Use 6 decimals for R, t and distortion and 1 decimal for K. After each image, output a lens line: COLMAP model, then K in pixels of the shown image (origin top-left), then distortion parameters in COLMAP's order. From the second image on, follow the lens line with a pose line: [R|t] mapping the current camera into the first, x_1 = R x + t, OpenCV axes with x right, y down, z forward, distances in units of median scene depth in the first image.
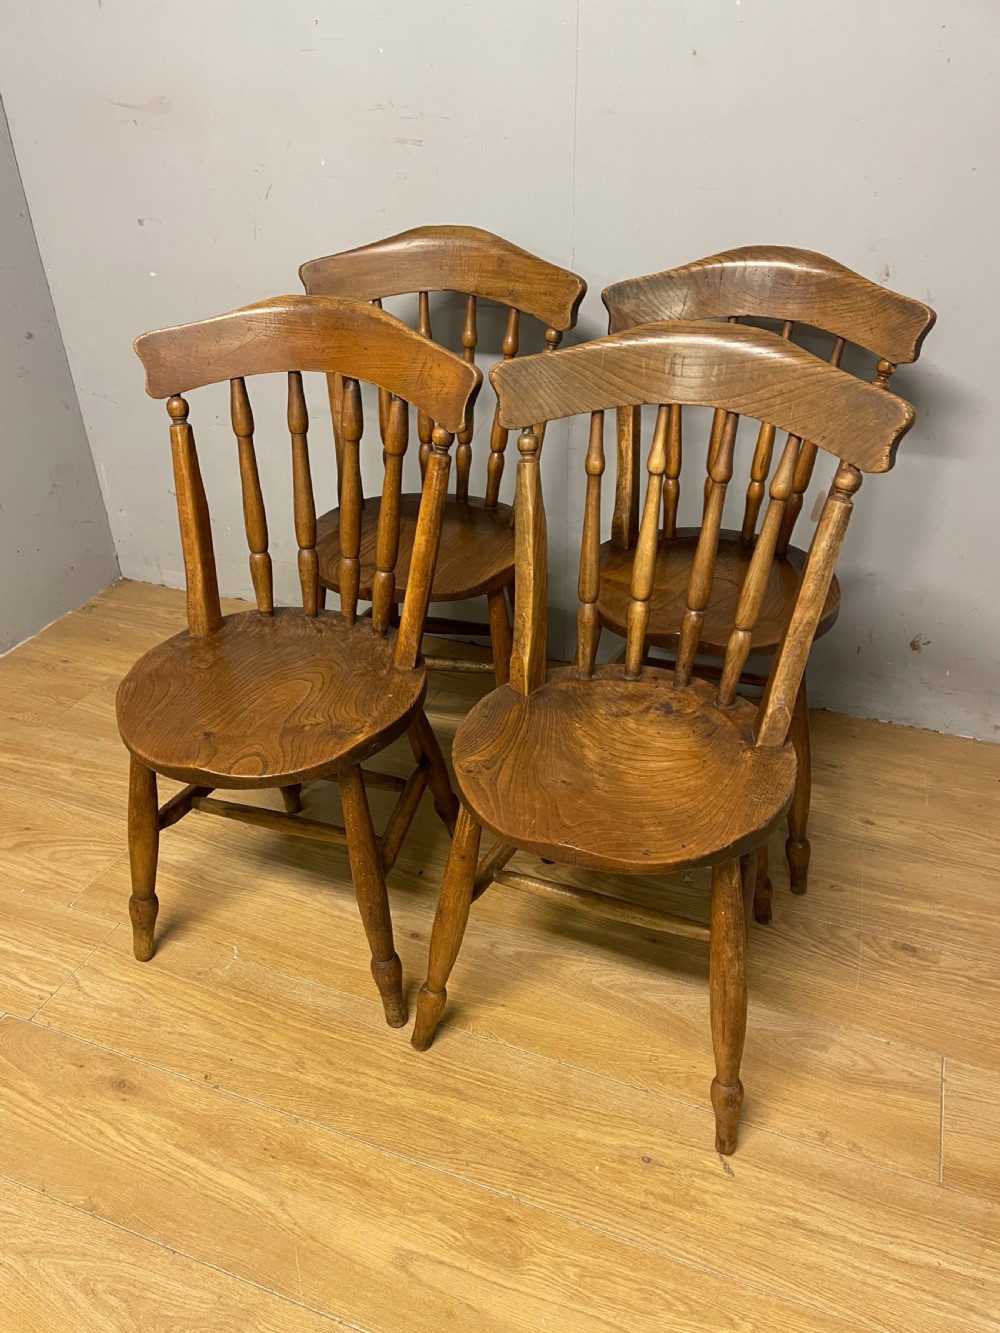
lens RADIAL K [[1017.2, 0, 500.5], [0, 1017.2, 674.0], [0, 0, 1]] dist [0.077031, -0.094008]
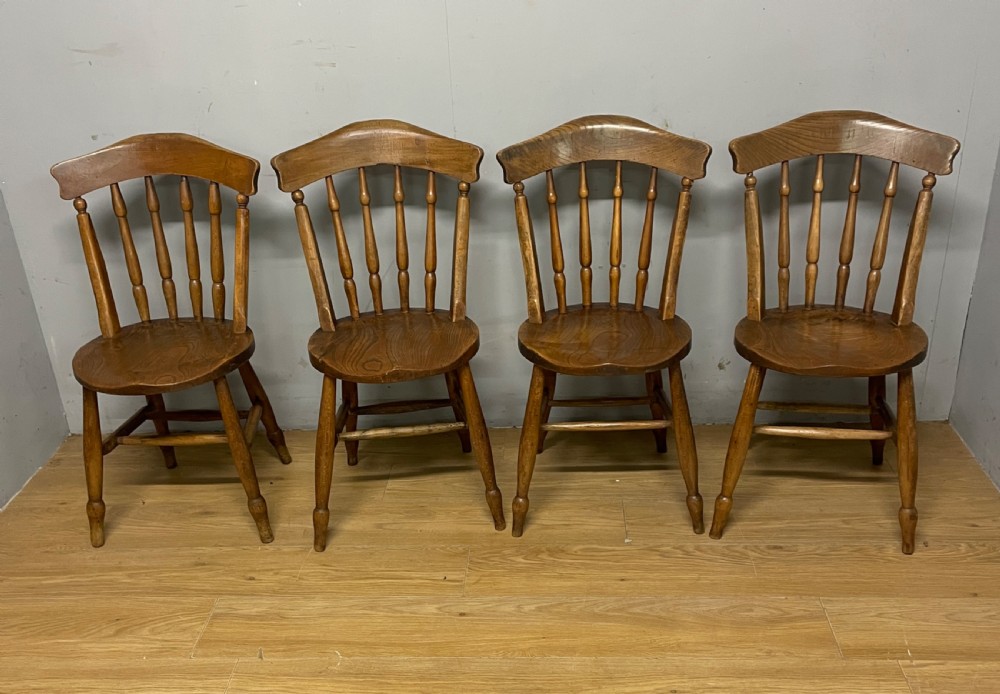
lens RADIAL K [[1014.7, 0, 500.5], [0, 1014.7, 414.2], [0, 0, 1]] dist [0.054599, 0.000000]
pose [[0.947779, -0.169266, 0.270304, -0.386104], [0.195659, 0.977900, -0.073678, 0.109869], [-0.251859, 0.122718, 0.959952, -0.390074]]
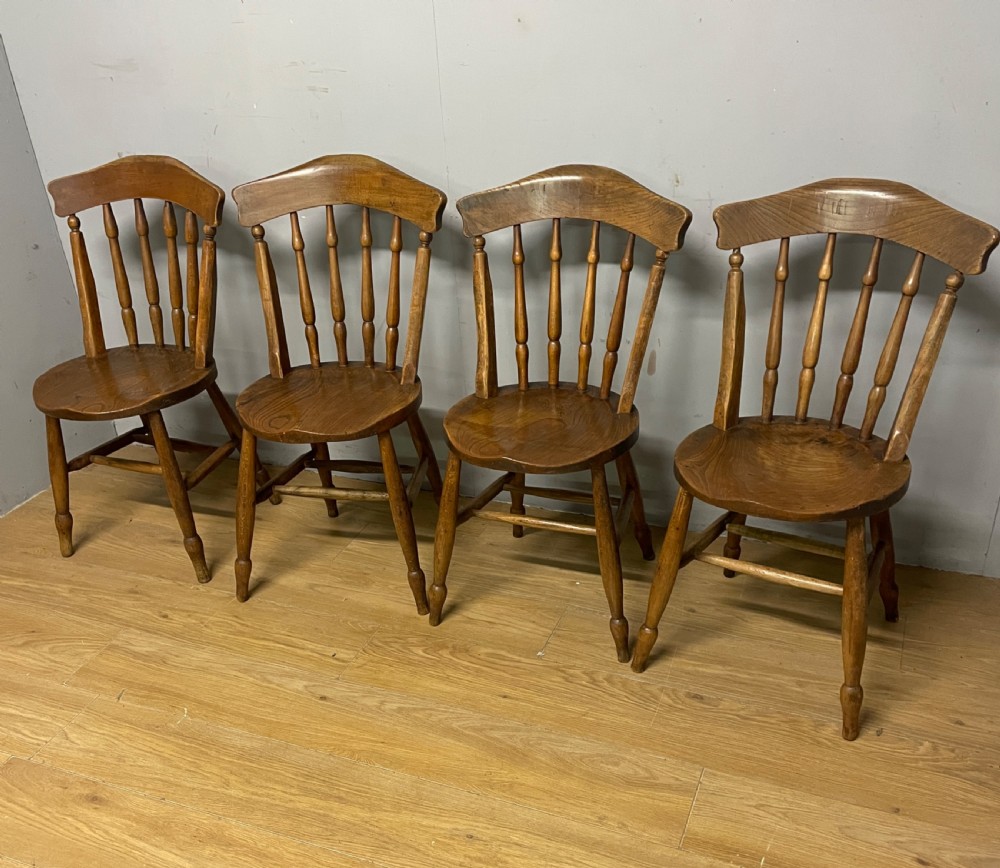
lens RADIAL K [[1021.2, 0, 505.1], [0, 1021.2, 527.9], [0, 0, 1]] dist [0.043181, 0.000000]
pose [[0.999038, -0.026021, -0.035296, 0.214309], [0.025192, 0.999401, -0.023725, 0.081385], [0.035892, 0.022813, 0.999095, -0.321295]]
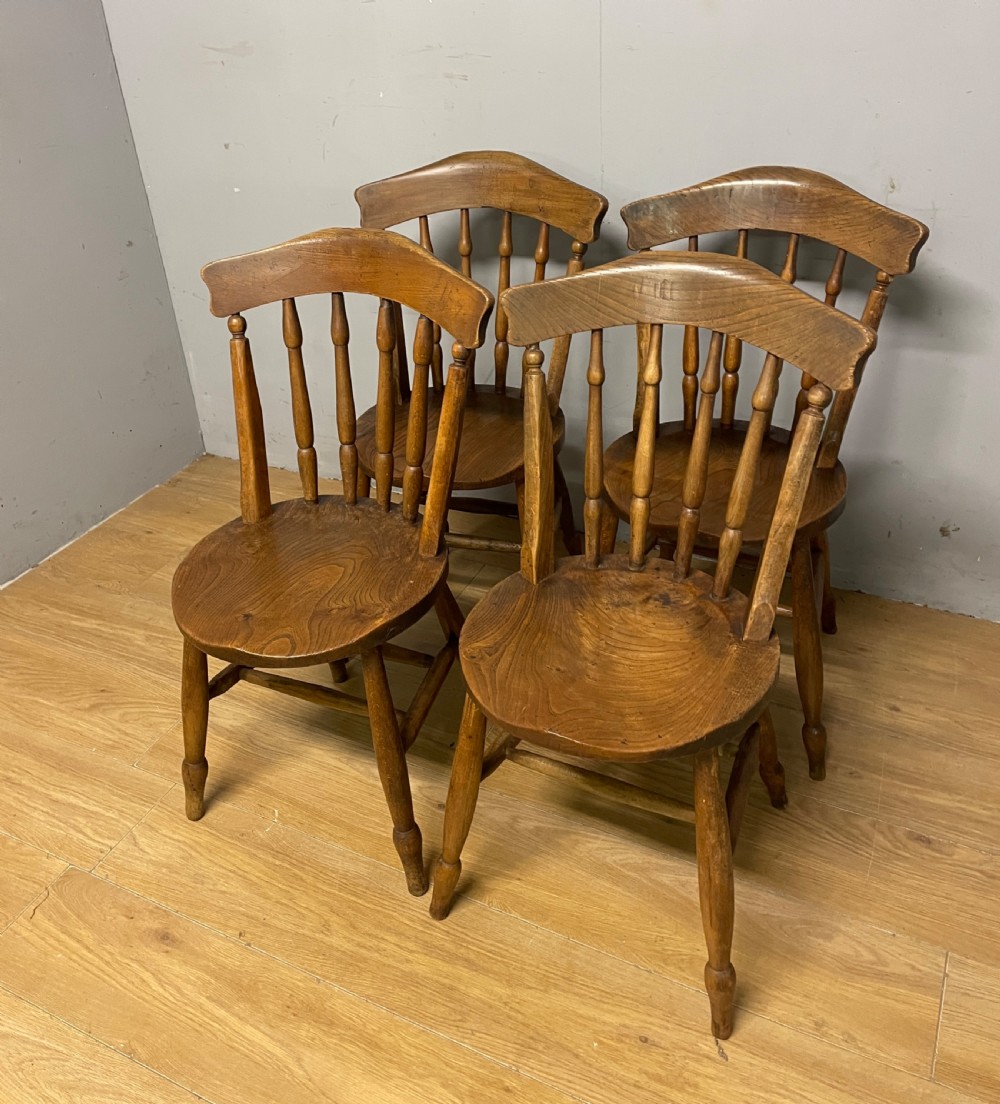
lens RADIAL K [[1031.5, 0, 491.0], [0, 1031.5, 431.9], [0, 0, 1]] dist [0.021364, 0.000000]
pose [[0.994408, 0.001820, -0.105587, 0.084899], [-0.011394, 0.995864, -0.090141, -0.037083], [0.104986, 0.090840, 0.990316, -0.095851]]
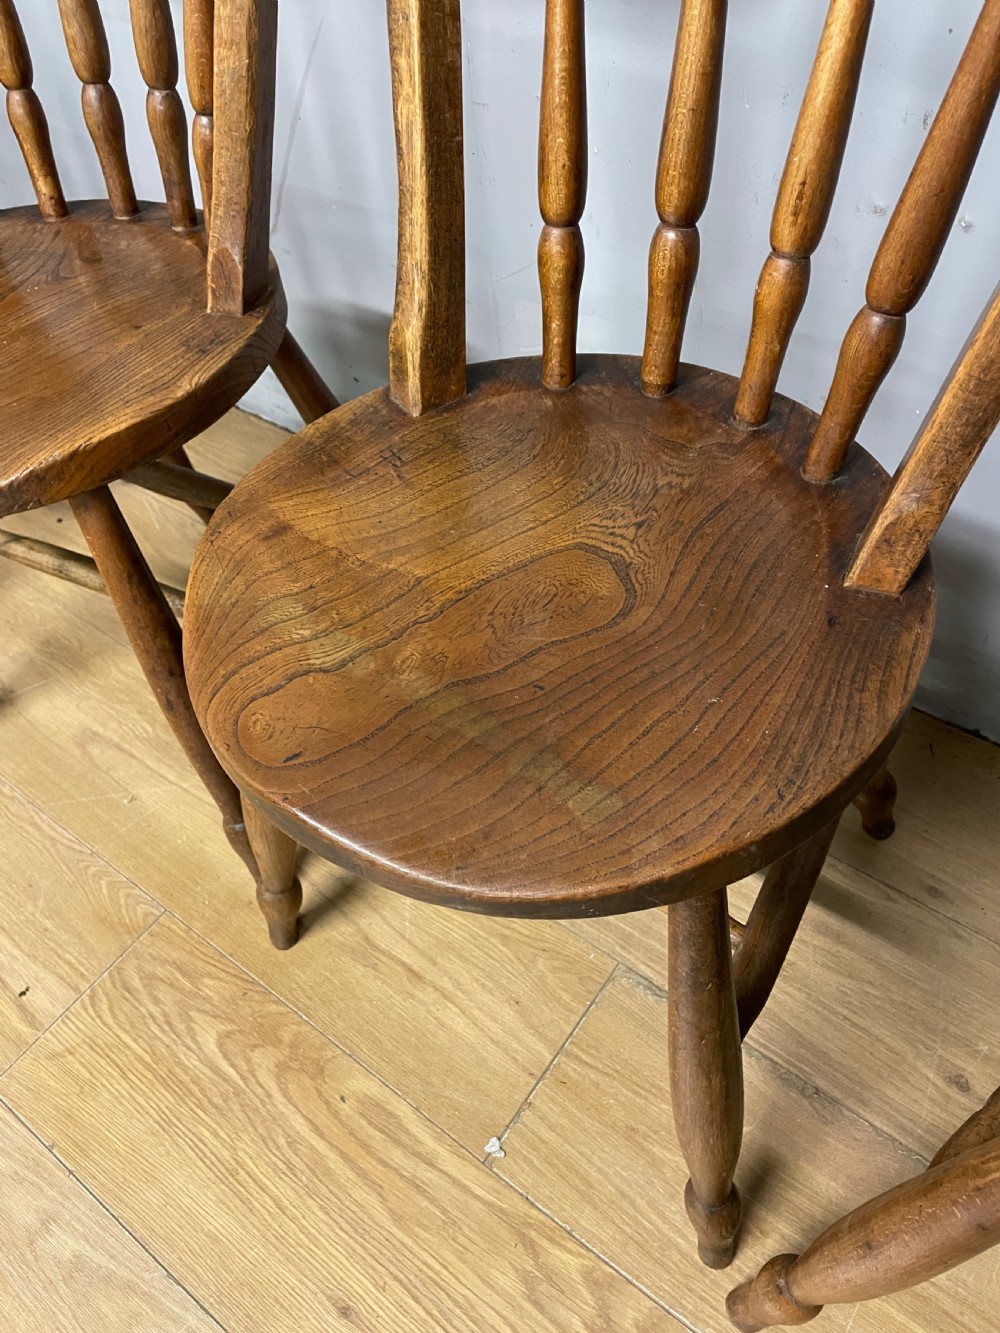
lens RADIAL K [[1017.2, 0, 505.7], [0, 1017.2, 661.4], [0, 0, 1]] dist [0.077031, -0.094008]
pose [[0.959383, 0.163869, -0.229635, 0.295992], [-0.085747, 0.944868, 0.316025, -0.182681], [0.268761, -0.283498, 0.920541, 0.715969]]
